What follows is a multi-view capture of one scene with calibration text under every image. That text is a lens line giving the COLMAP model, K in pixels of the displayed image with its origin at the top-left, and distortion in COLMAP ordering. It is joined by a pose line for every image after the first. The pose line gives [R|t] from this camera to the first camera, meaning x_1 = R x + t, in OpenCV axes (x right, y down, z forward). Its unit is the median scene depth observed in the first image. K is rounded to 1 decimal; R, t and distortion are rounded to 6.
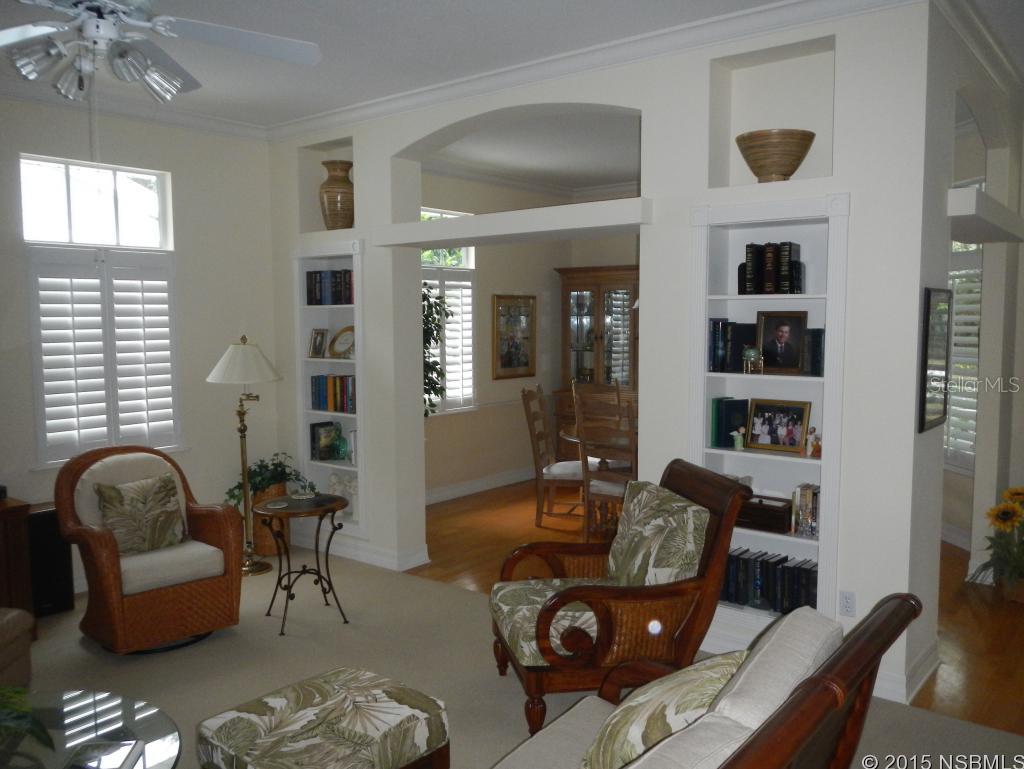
lens RADIAL K [[849.3, 0, 512.0], [0, 849.3, 384.5], [0, 0, 1]] dist [0.003089, -0.001033]
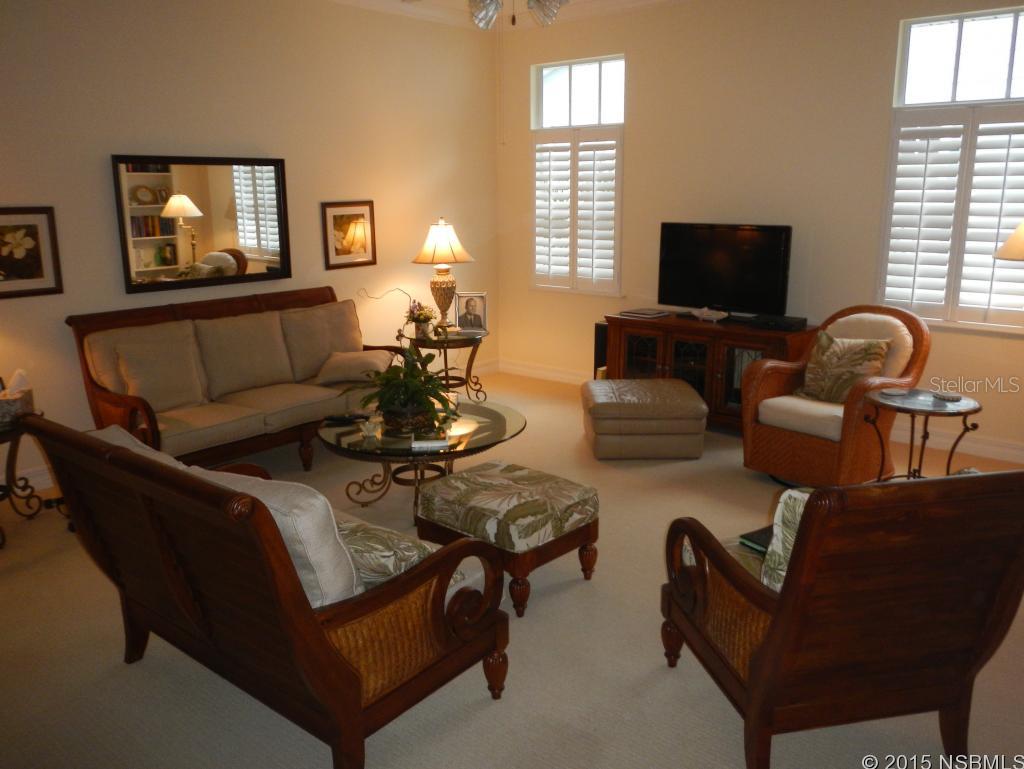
lens RADIAL K [[849.3, 0, 512.0], [0, 849.3, 384.5], [0, 0, 1]] dist [0.003089, -0.001033]
pose [[-0.021625, 0.228278, -0.973356, 1.049974], [-0.075865, 0.970402, 0.229271, -0.070274], [0.996884, 0.078802, -0.003666, 1.032334]]
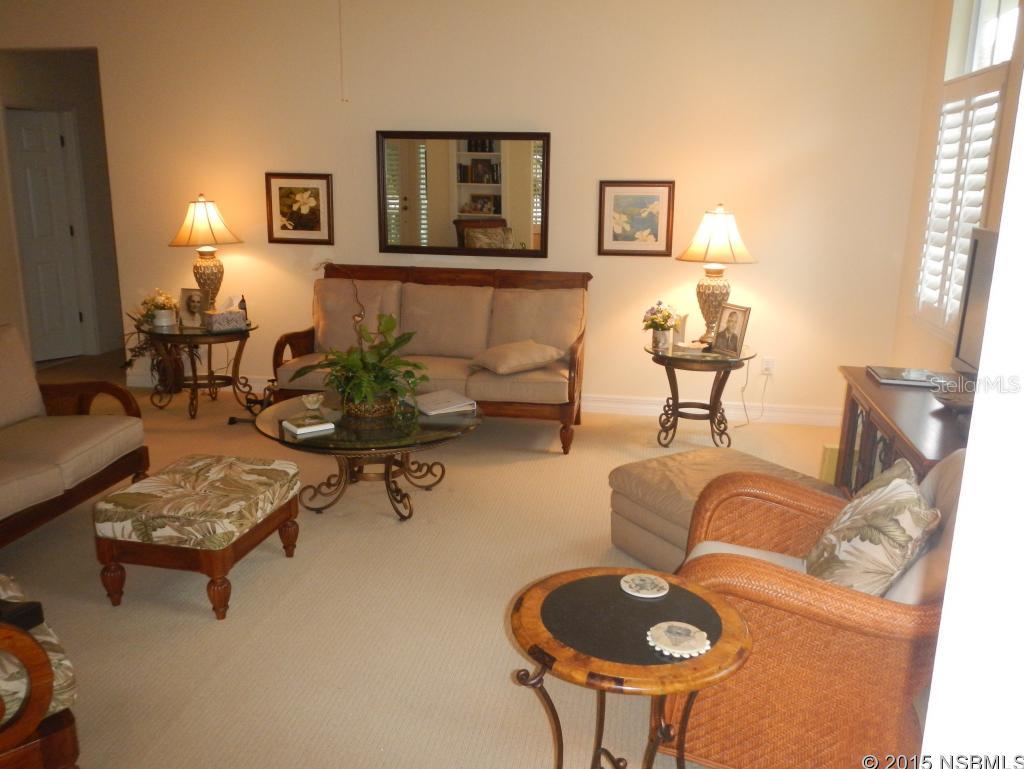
lens RADIAL K [[849.3, 0, 512.0], [0, 849.3, 384.5], [0, 0, 1]] dist [0.003089, -0.001033]
pose [[-0.871923, 0.106101, -0.478008, -0.043258], [-0.055389, 0.948601, 0.311589, -0.144496], [0.486499, 0.298159, -0.821231, 2.222788]]
